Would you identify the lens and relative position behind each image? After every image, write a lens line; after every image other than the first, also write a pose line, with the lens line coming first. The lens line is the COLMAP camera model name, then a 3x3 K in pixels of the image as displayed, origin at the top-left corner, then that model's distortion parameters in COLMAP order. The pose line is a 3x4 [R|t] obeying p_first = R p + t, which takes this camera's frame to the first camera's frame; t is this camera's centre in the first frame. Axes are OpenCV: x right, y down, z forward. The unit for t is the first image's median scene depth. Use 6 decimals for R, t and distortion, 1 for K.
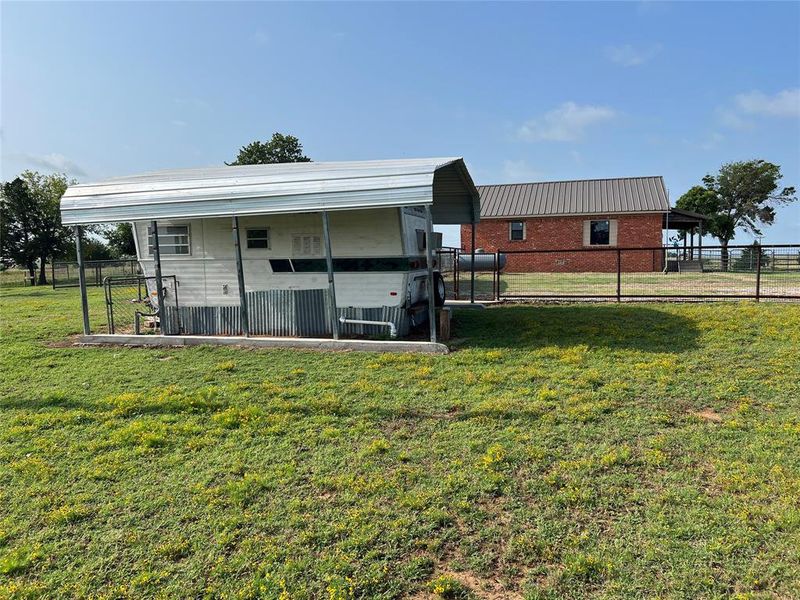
lens RADIAL K [[607.0, 0, 400.0], [0, 607.0, 300.0], [0, 0, 1]] dist [0.103262, -0.139843]
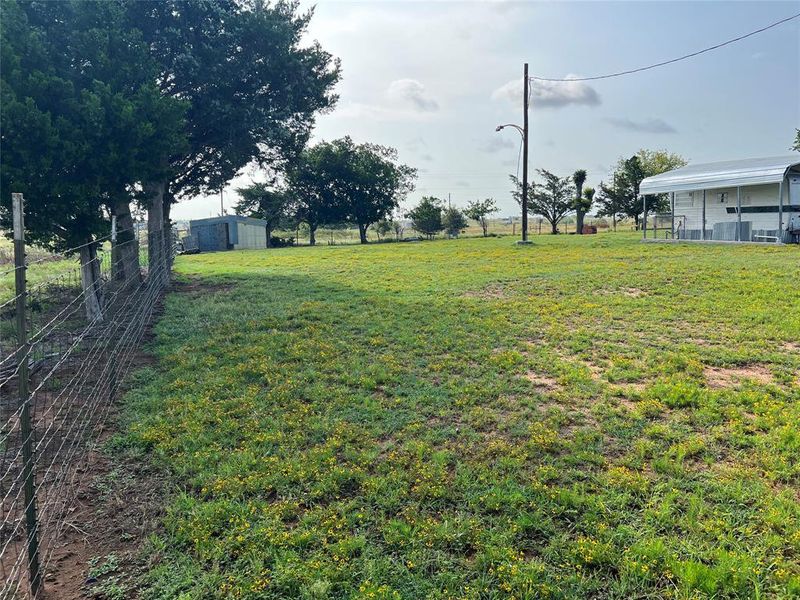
lens RADIAL K [[607.0, 0, 400.0], [0, 607.0, 300.0], [0, 0, 1]] dist [0.103262, -0.139843]
pose [[0.612748, 0.105543, -0.783199, 0.826587], [-0.049960, 0.994233, 0.094894, 0.109152], [0.788698, -0.019018, 0.614487, -1.270240]]
